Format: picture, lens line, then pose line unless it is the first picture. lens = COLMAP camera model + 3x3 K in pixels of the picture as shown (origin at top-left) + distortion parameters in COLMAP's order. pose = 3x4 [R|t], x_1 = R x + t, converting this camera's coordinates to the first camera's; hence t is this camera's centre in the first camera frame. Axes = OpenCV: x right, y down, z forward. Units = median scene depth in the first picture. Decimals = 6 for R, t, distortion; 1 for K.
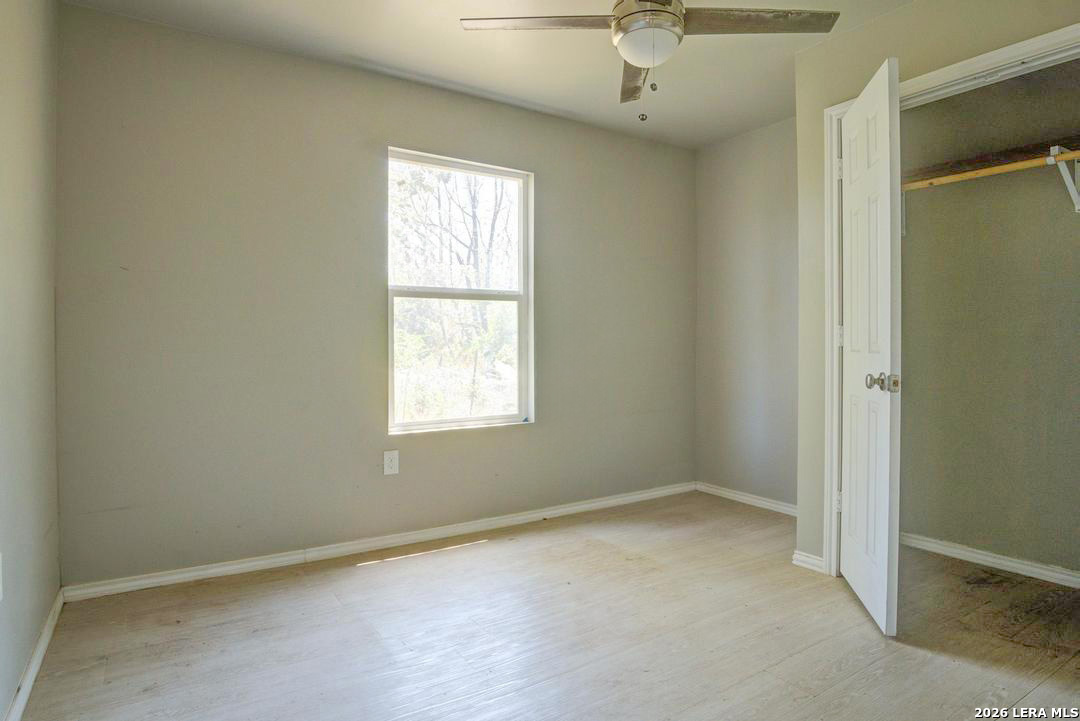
lens RADIAL K [[597.5, 0, 532.7], [0, 597.5, 354.7], [0, 0, 1]] dist [-0.050519, 0.000363]
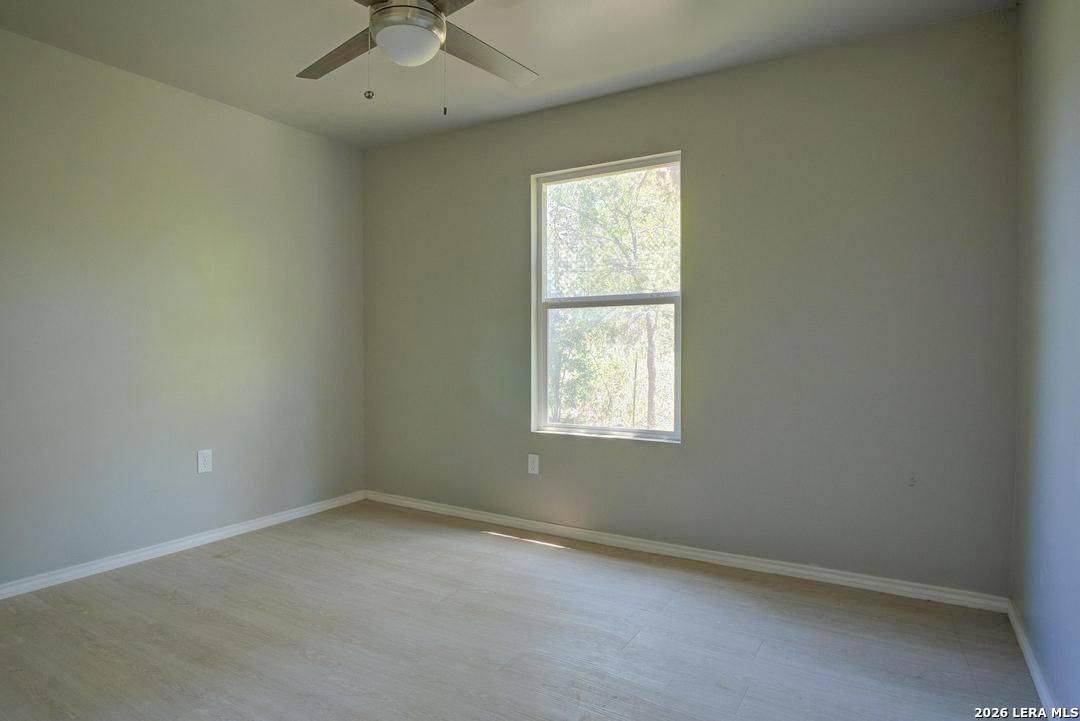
lens RADIAL K [[597.5, 0, 532.7], [0, 597.5, 354.7], [0, 0, 1]] dist [-0.050519, 0.000363]
pose [[0.438855, 0.007426, -0.898527, 0.728399], [-0.017870, 0.999840, -0.000465, -0.010240], [0.898380, 0.016261, 0.438917, 0.462570]]
